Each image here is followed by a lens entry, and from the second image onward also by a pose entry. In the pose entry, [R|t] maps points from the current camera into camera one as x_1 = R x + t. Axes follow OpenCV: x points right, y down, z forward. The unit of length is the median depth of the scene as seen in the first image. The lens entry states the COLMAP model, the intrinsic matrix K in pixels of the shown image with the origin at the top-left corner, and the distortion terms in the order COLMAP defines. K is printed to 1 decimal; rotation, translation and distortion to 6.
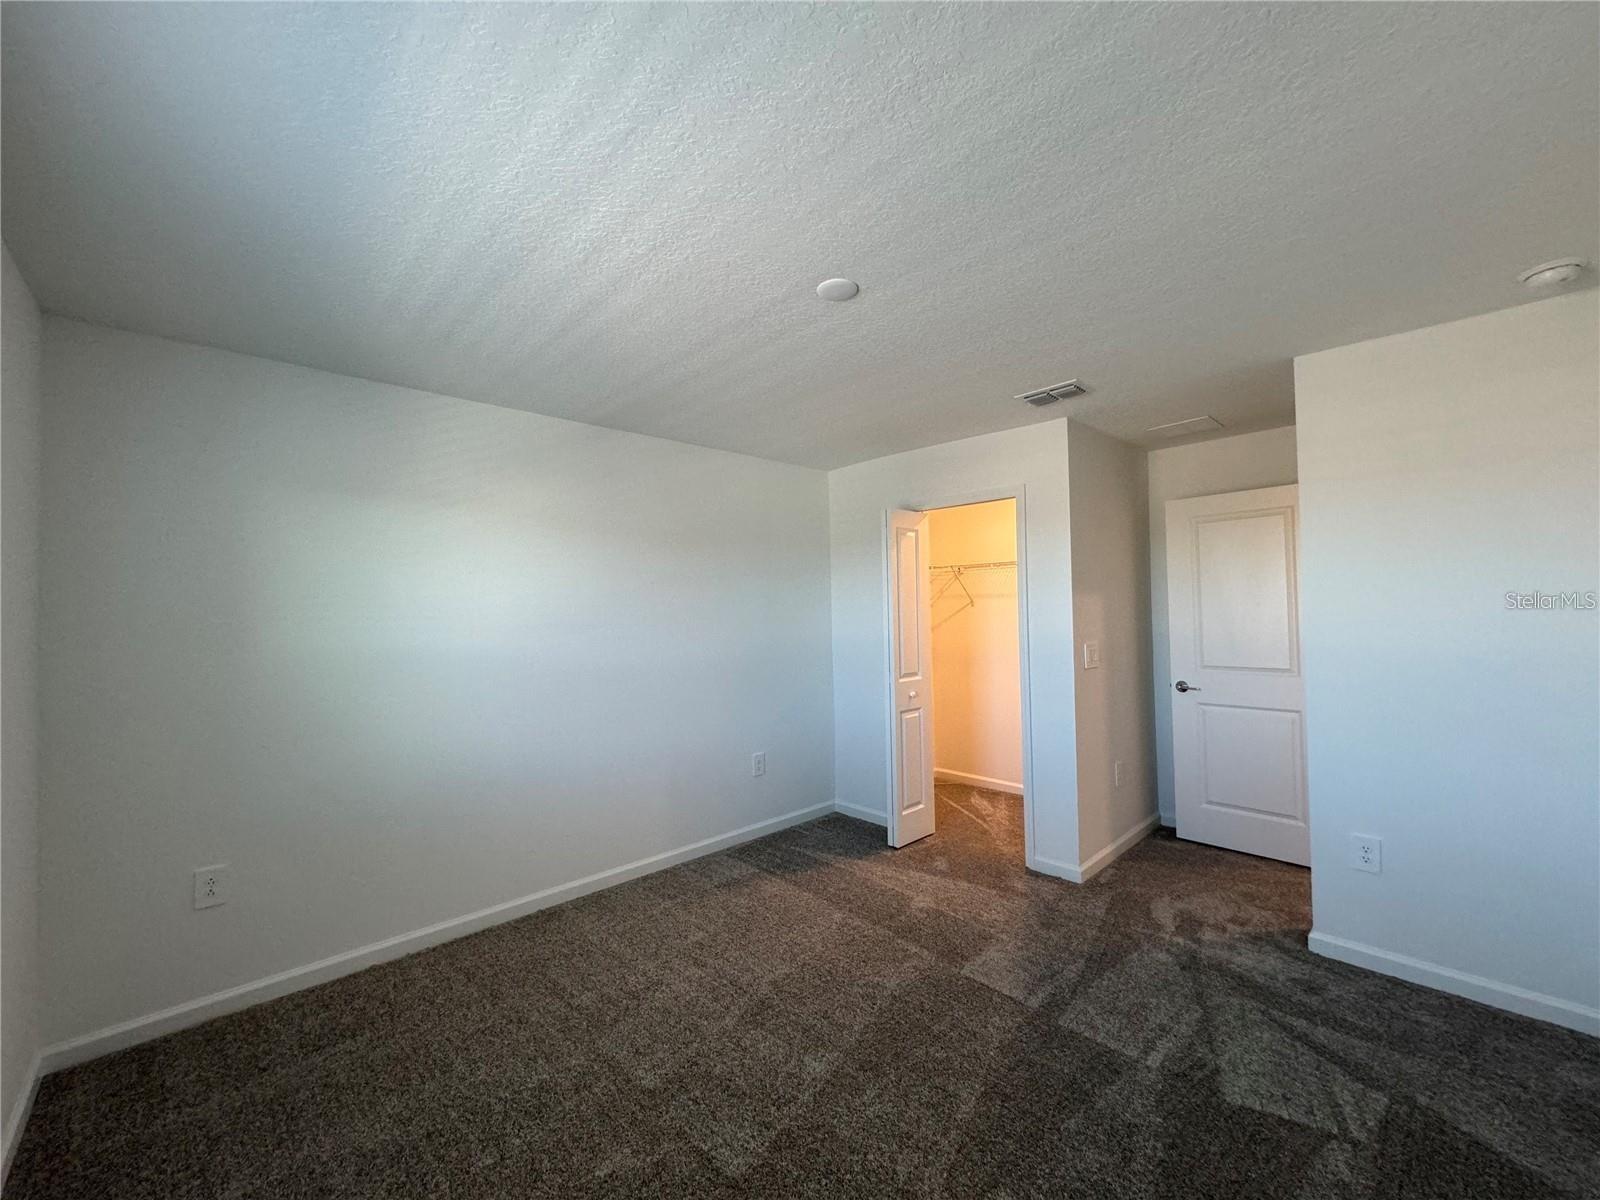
lens RADIAL K [[634.5, 0, 805.1], [0, 634.5, 604.5], [0, 0, 1]] dist [-0.002194, -0.000006]
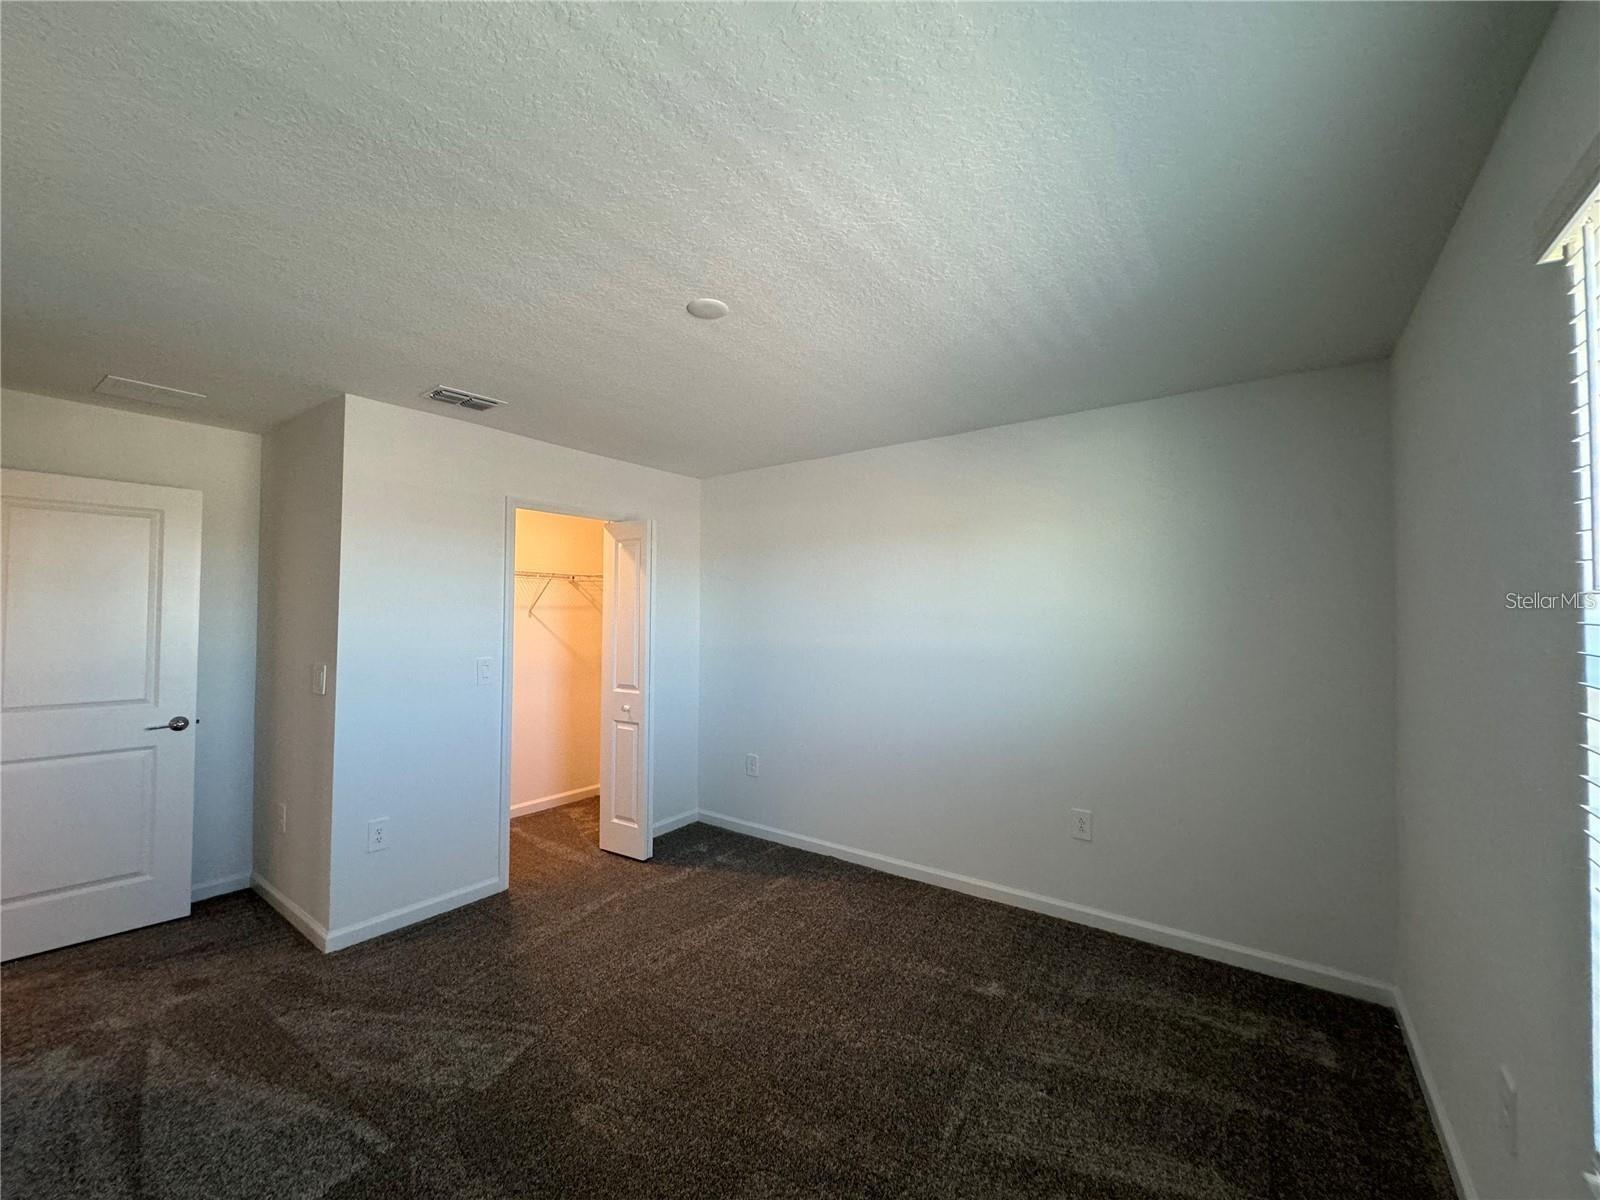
lens RADIAL K [[634.5, 0, 803.9], [0, 634.5, 595.9], [0, 0, 1]] dist [-0.002194, -0.000006]
pose [[-0.177932, 0.059796, 0.982224, -0.327116], [-0.008173, 0.998028, -0.062238, 0.009689], [-0.984009, -0.019102, -0.177093, 0.352017]]
